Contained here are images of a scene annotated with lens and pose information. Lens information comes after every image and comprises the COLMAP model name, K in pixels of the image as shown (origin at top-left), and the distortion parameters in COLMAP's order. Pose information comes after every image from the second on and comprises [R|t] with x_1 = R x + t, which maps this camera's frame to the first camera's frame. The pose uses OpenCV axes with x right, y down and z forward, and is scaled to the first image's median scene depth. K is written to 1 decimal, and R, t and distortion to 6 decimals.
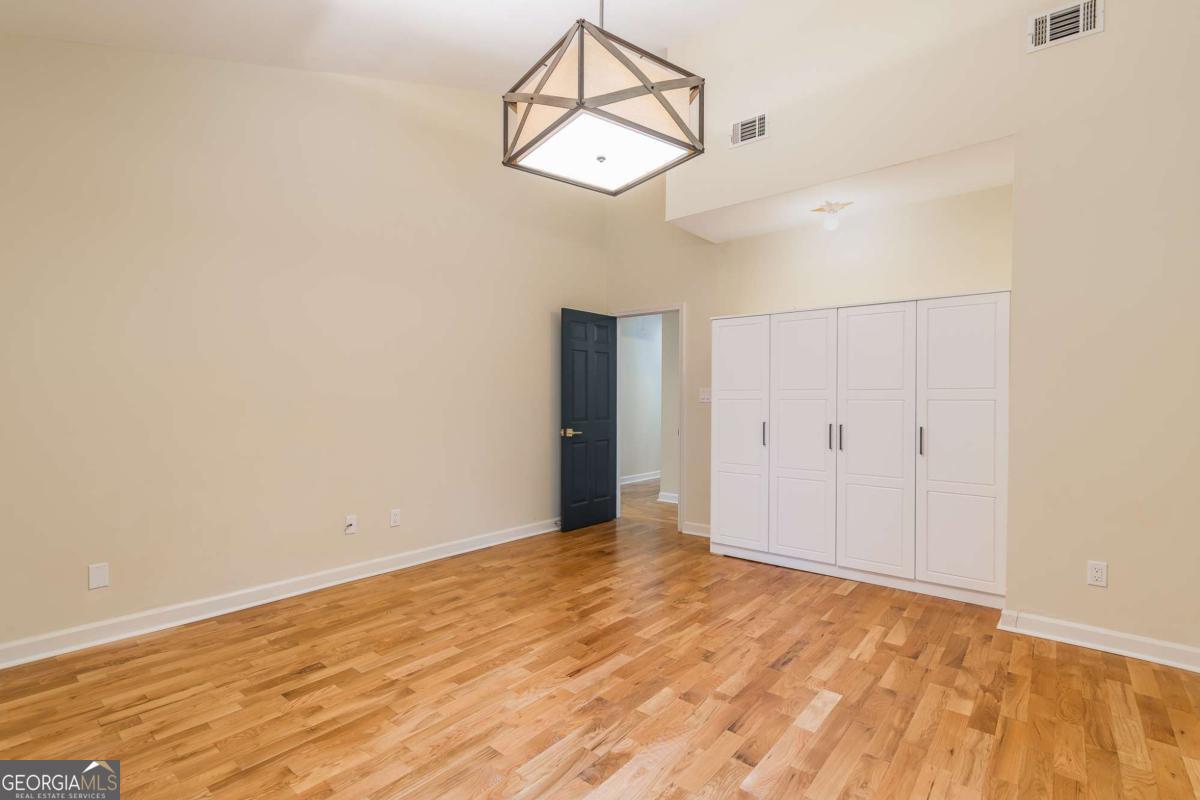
lens RADIAL K [[540.7, 0, 603.4], [0, 540.7, 400.2], [0, 0, 1]] dist [0.001351, -0.000156]
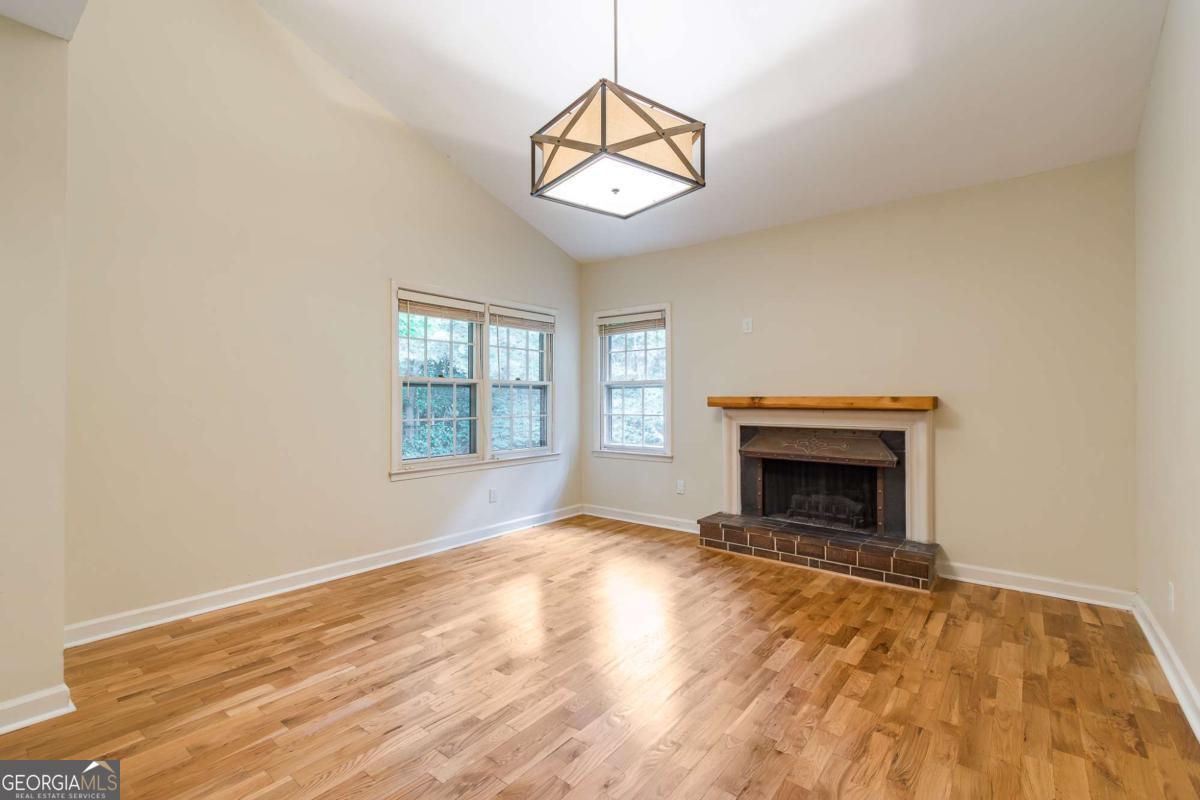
lens RADIAL K [[540.7, 0, 603.4], [0, 540.7, 400.2], [0, 0, 1]] dist [0.001351, -0.000156]
pose [[-0.999853, -0.003895, -0.016688, 0.035907], [-0.003908, 0.999992, 0.000760, 0.000360], [0.016685, 0.000825, -0.999860, 2.082372]]
